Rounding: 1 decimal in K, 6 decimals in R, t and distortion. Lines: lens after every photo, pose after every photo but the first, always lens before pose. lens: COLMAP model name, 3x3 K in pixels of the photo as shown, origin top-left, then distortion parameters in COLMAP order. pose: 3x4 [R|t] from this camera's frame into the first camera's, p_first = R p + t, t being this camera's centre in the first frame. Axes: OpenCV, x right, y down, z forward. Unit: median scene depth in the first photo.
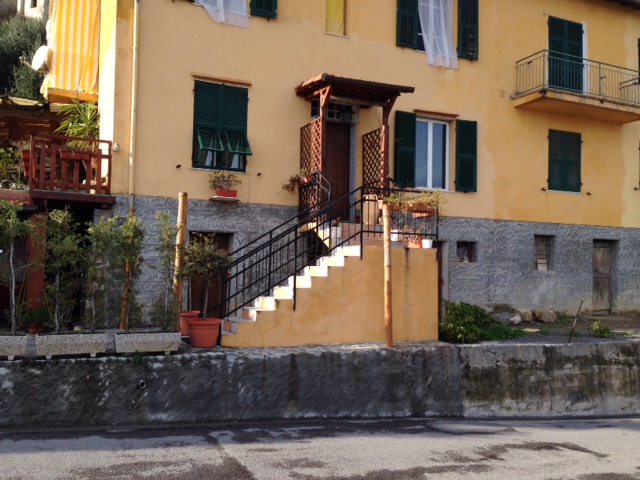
lens RADIAL K [[604.1, 0, 320.0], [0, 604.1, 240.0], [0, 0, 1]] dist [0.063394, -0.005631]
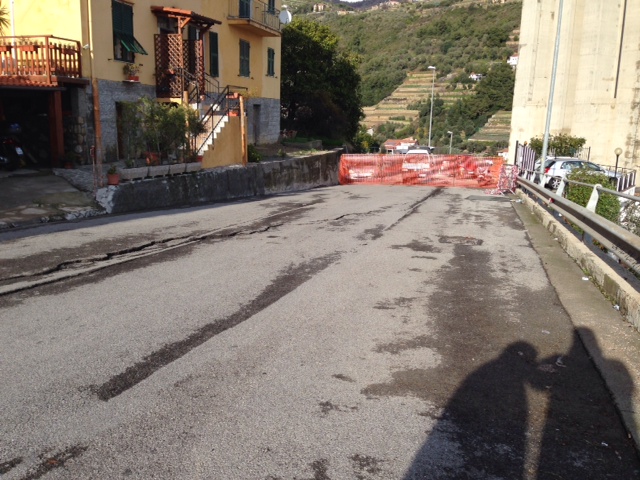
lens RADIAL K [[557.2, 0, 320.0], [0, 557.2, 240.0], [0, 0, 1]] dist [0.094438, -0.144857]
pose [[0.672161, -0.152125, 0.724609, -0.953186], [-0.062733, 0.963445, 0.260459, -0.082095], [-0.737743, -0.220527, 0.638046, -0.417894]]
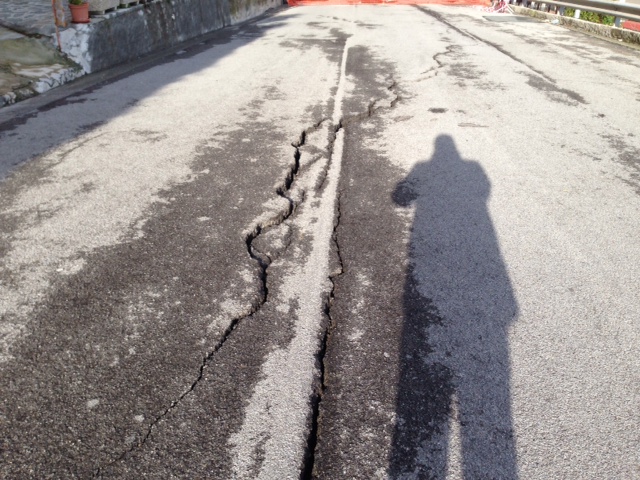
lens RADIAL K [[557.2, 0, 320.0], [0, 557.2, 240.0], [0, 0, 1]] dist [0.094438, -0.144857]
pose [[0.496099, -0.424264, 0.757553, -0.889256], [-0.069542, 0.850271, 0.521731, -0.027509], [-0.865477, -0.311511, 0.392314, -0.007510]]
